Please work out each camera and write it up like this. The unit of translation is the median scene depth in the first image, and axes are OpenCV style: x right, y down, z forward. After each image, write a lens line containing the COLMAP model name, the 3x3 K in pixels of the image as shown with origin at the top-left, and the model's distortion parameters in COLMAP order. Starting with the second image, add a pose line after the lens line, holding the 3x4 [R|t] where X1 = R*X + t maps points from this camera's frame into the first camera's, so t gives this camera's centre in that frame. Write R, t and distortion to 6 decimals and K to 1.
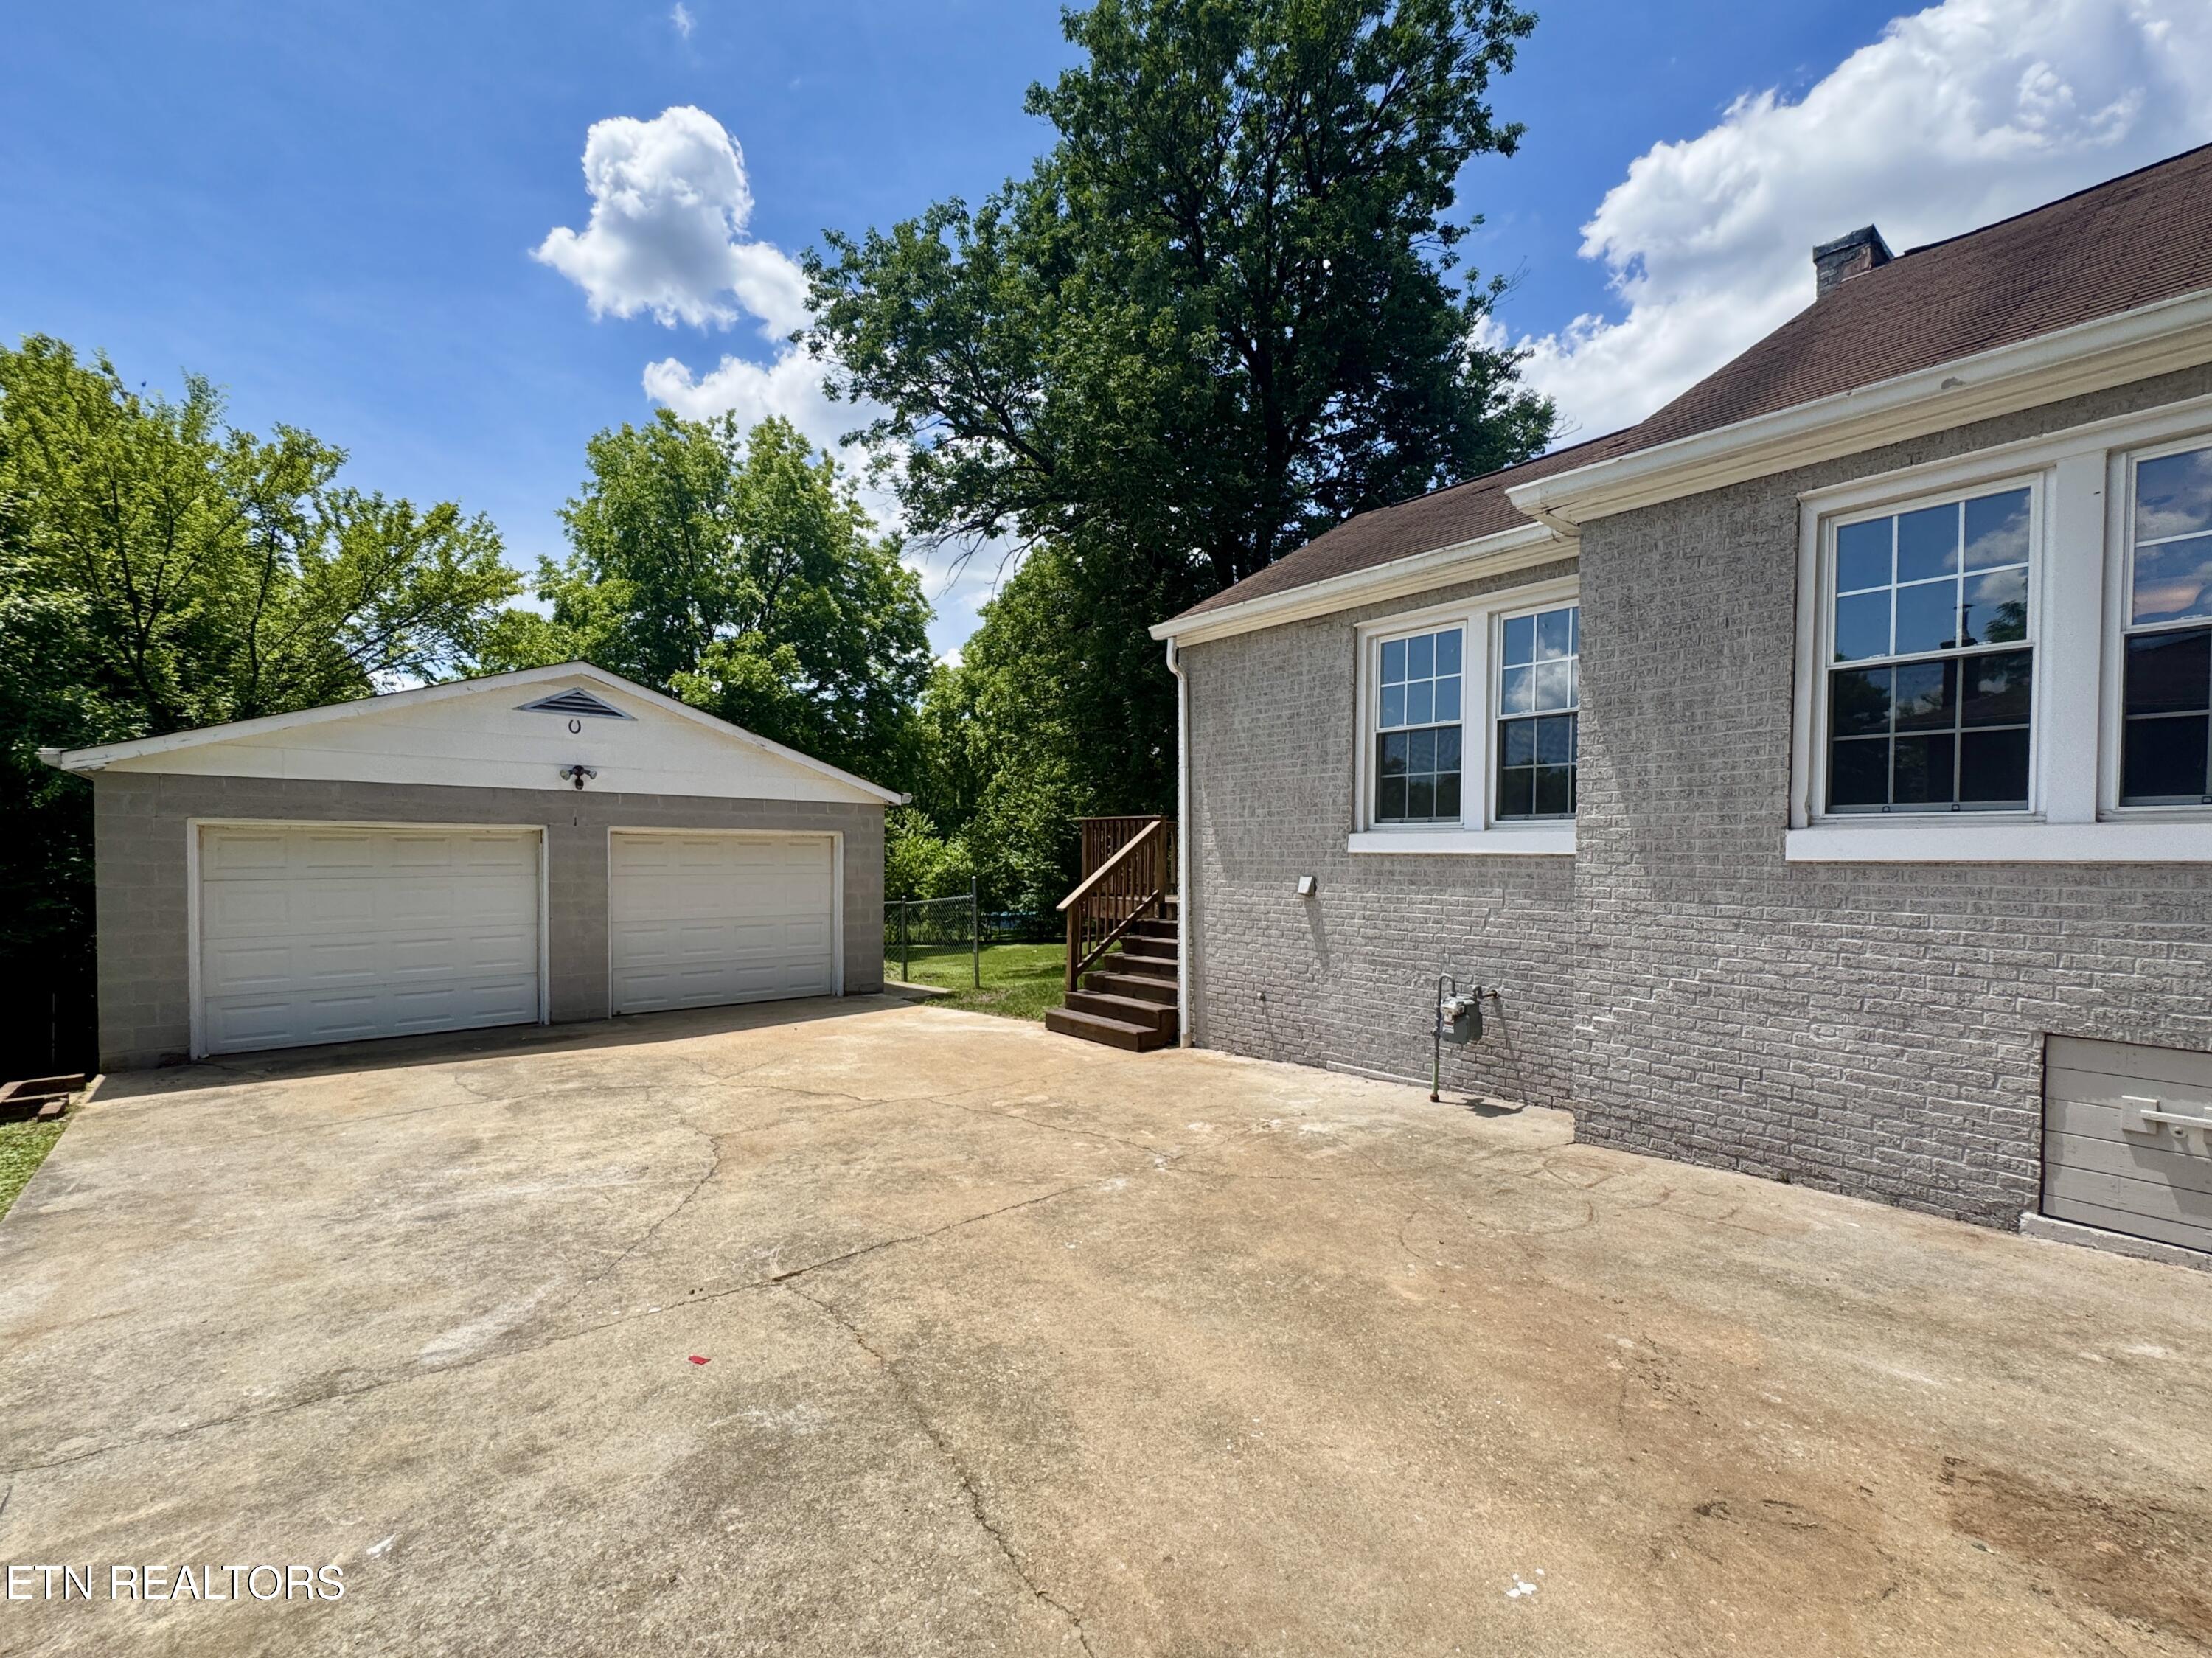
lens RADIAL K [[979.0, 0, 1103.1], [0, 979.0, 862.9], [0, 0, 1]] dist [0.017132, -0.000042]
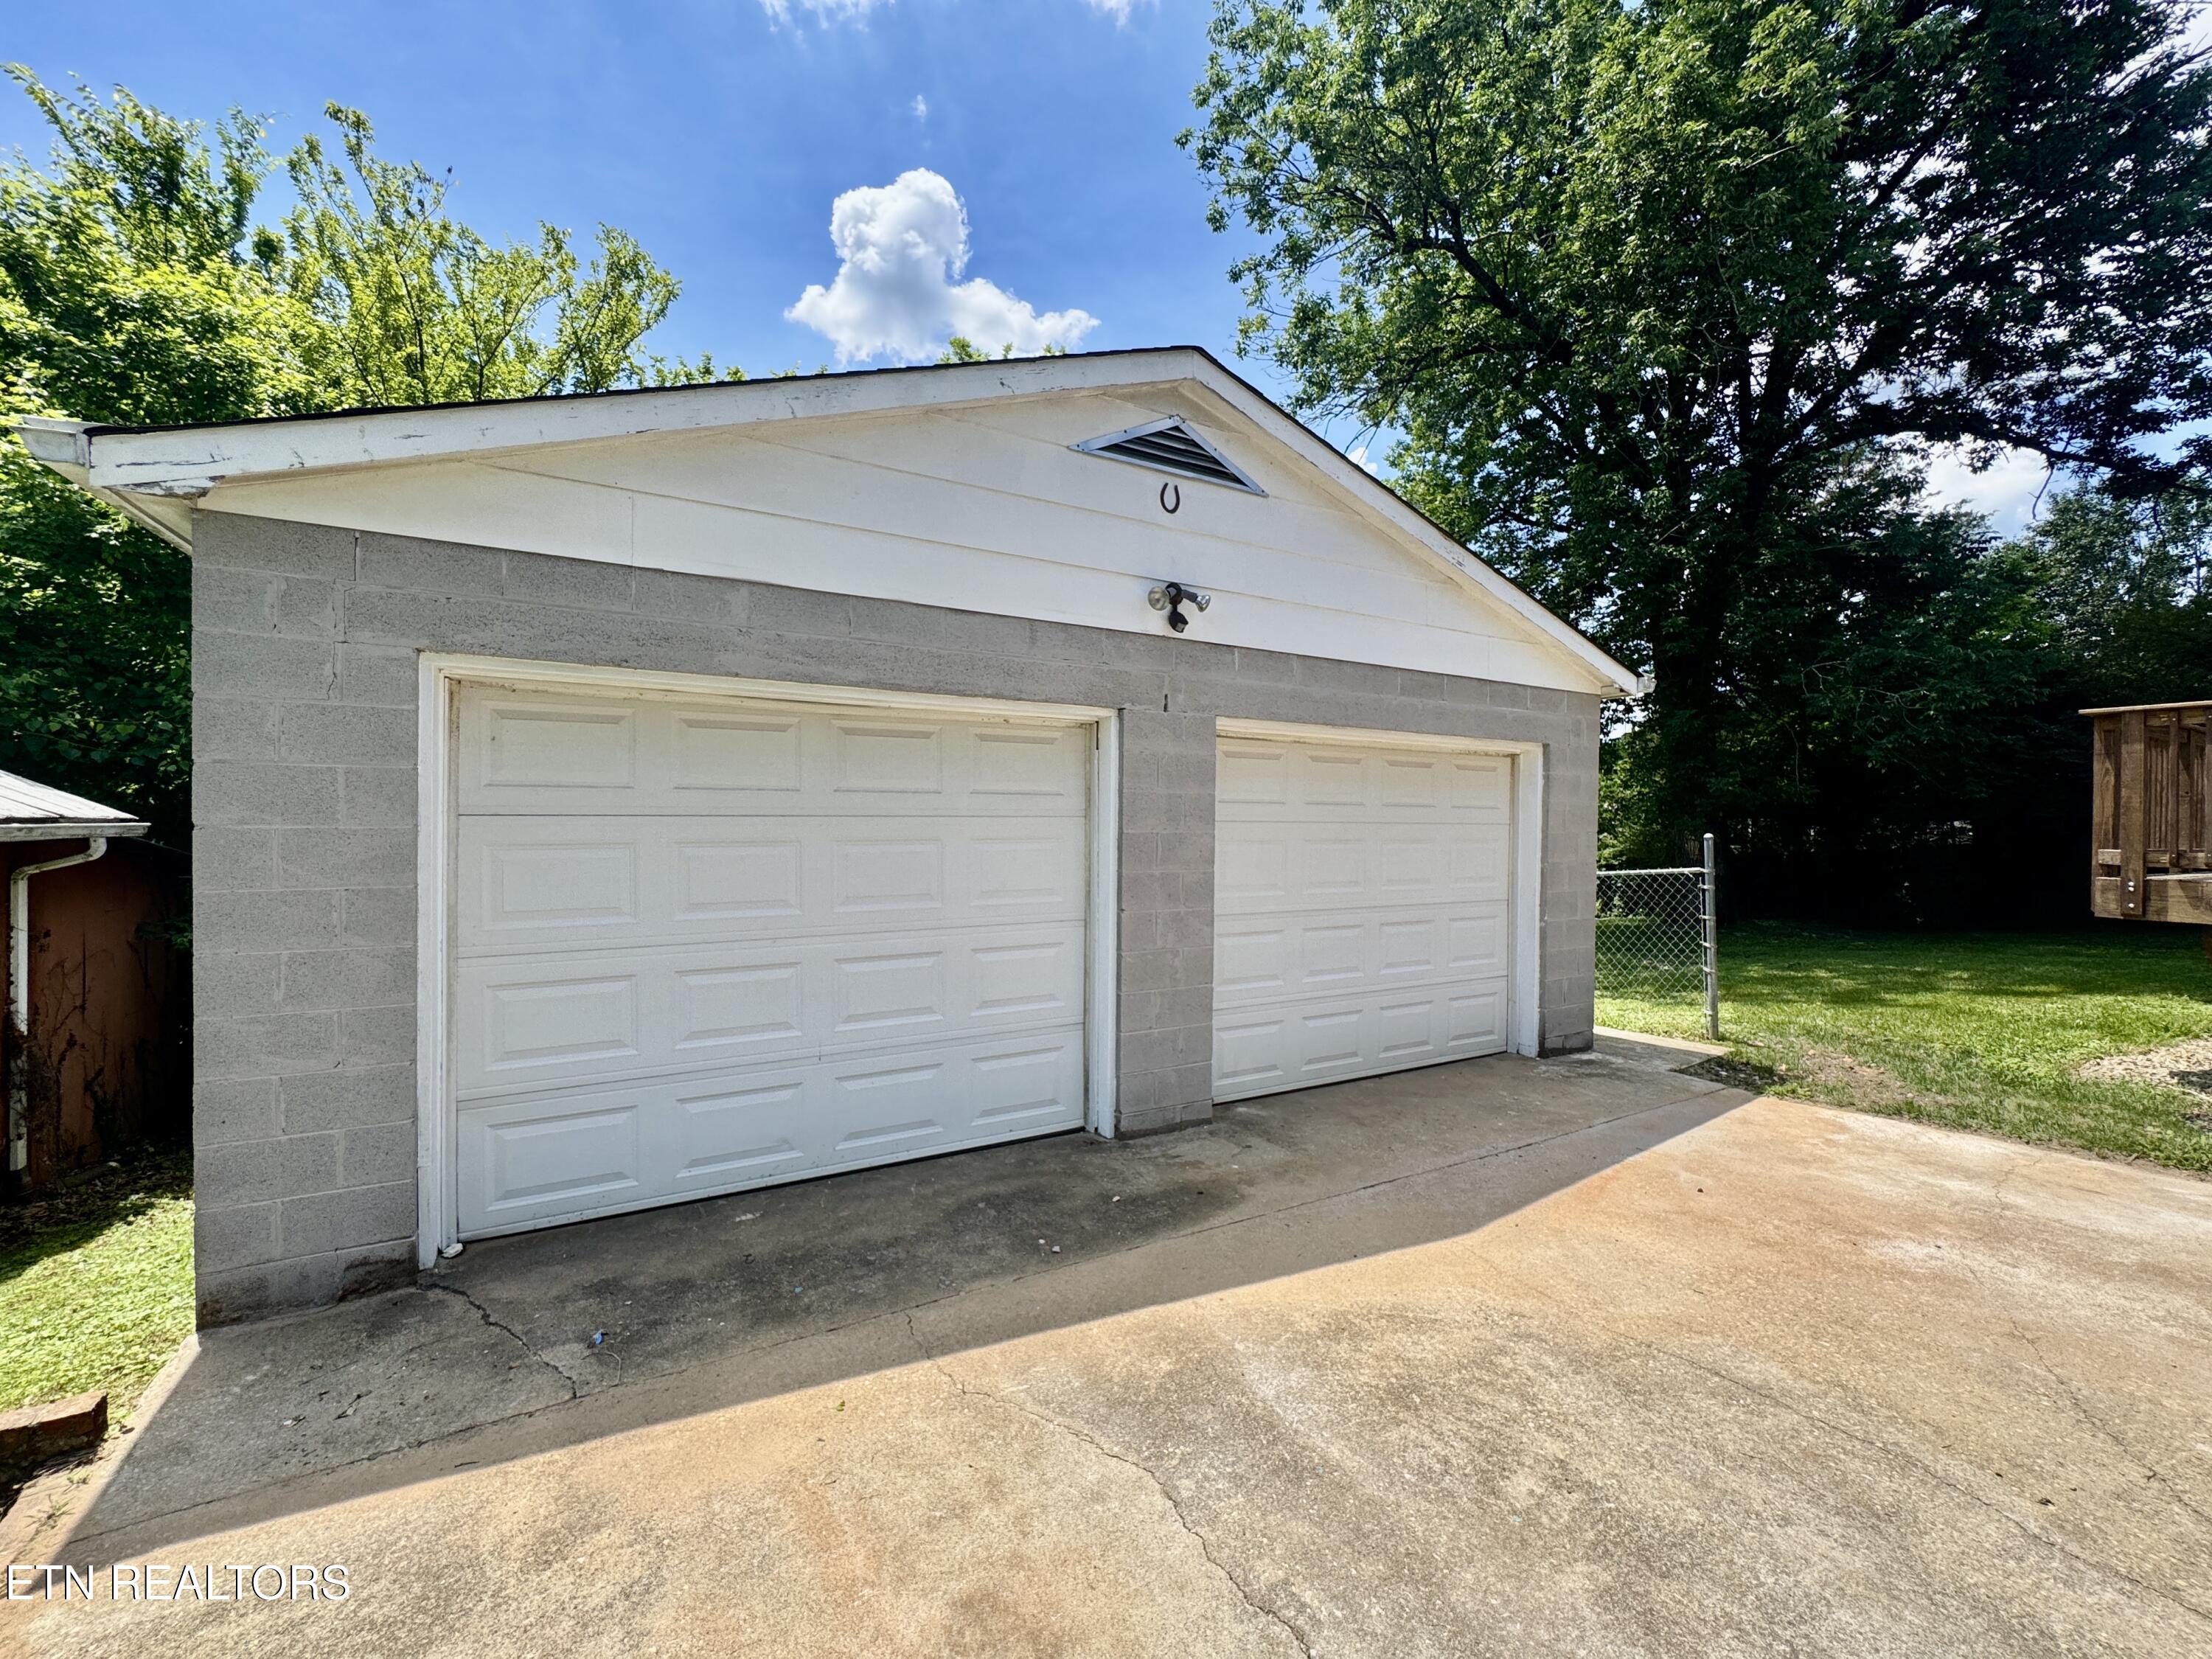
lens RADIAL K [[887.6, 0, 1106.0], [0, 887.6, 829.5], [0, 0, 1]] dist [0.014814, 0.000053]
pose [[0.986619, -0.007107, -0.162885, -0.461268], [0.003073, 0.999683, -0.025008, 0.026792], [0.163011, 0.024173, 0.986328, 0.538027]]
